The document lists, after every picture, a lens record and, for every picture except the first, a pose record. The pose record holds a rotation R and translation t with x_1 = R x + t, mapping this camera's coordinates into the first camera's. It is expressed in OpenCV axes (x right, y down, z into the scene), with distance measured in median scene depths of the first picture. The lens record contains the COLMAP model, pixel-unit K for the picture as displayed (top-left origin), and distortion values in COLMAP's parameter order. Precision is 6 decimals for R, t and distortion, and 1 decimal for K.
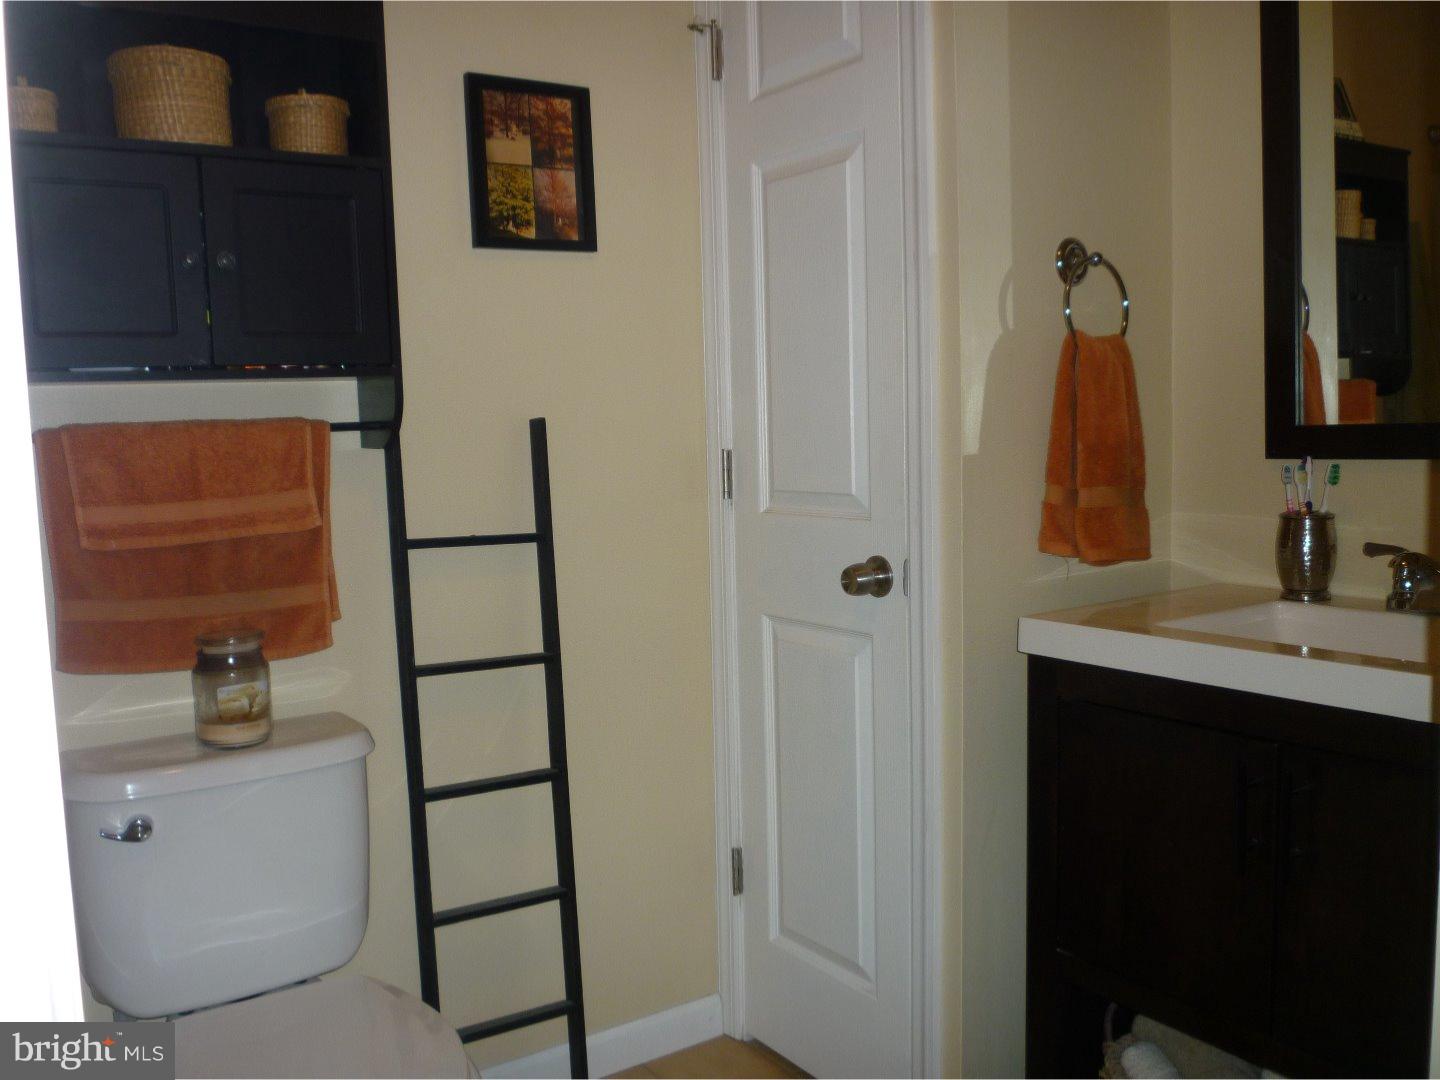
lens RADIAL K [[1254.8, 0, 716.7], [0, 1254.8, 553.7], [0, 0, 1]] dist [-0.050556, 0.030059]
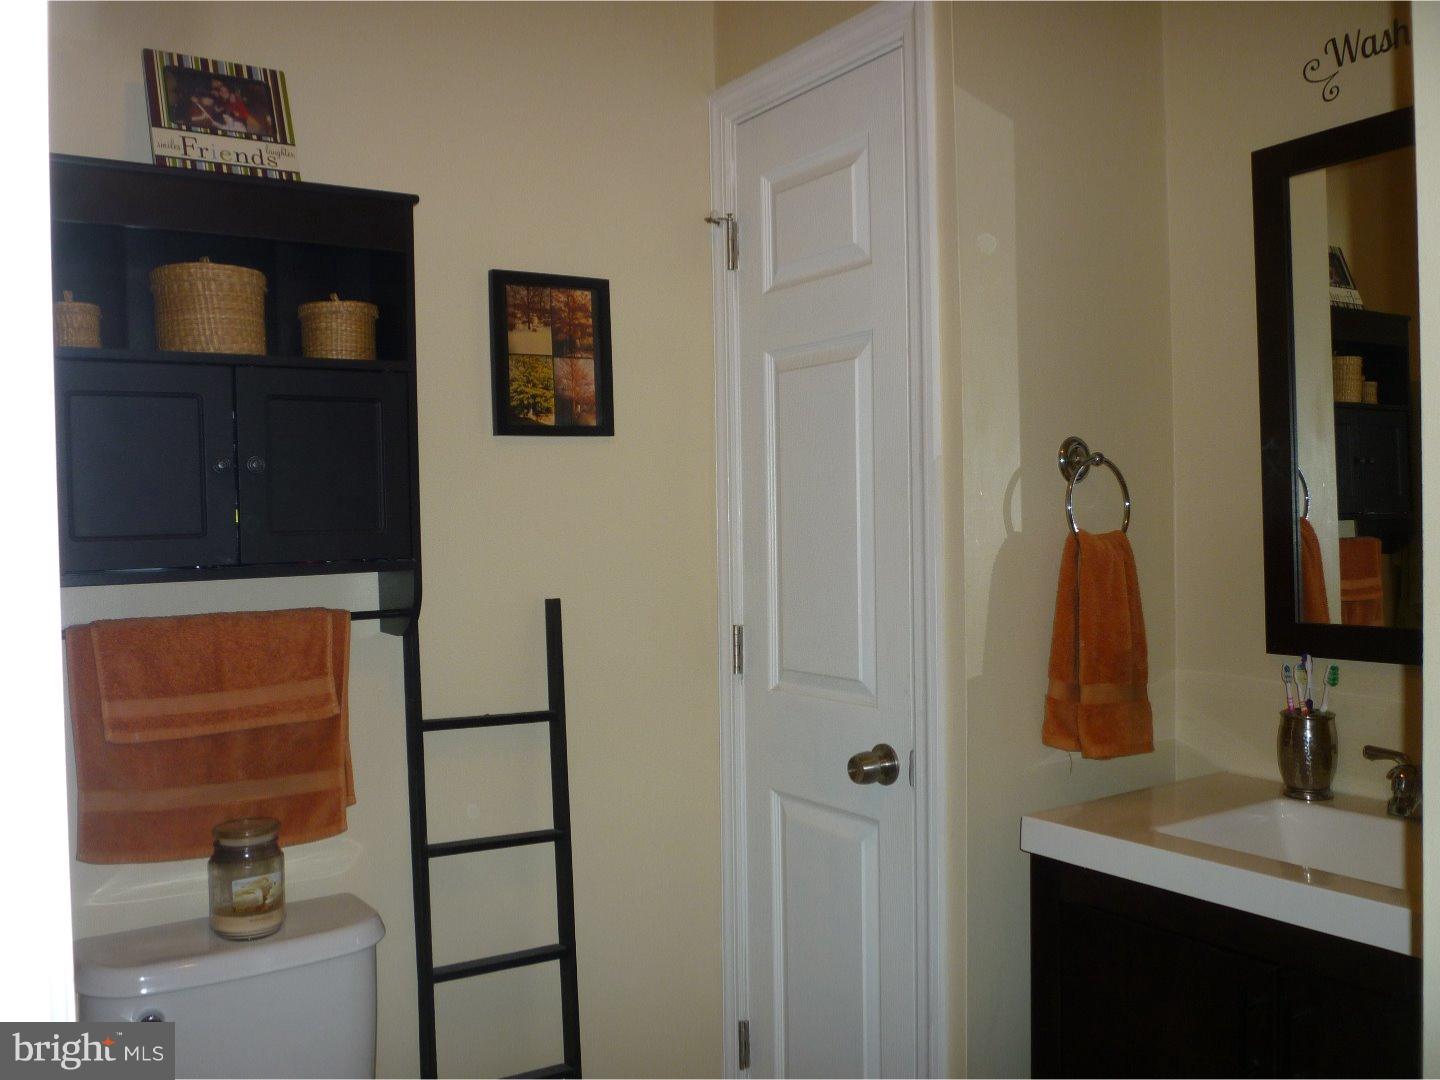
lens RADIAL K [[1254.8, 0, 719.8], [0, 1254.8, 525.3], [0, 0, 1]] dist [-0.050556, 0.030059]
pose [[0.999841, 0.011542, -0.013624, 0.007371], [-0.012550, 0.996995, -0.076444, -0.099094], [0.012701, 0.076603, 0.996981, -0.027598]]
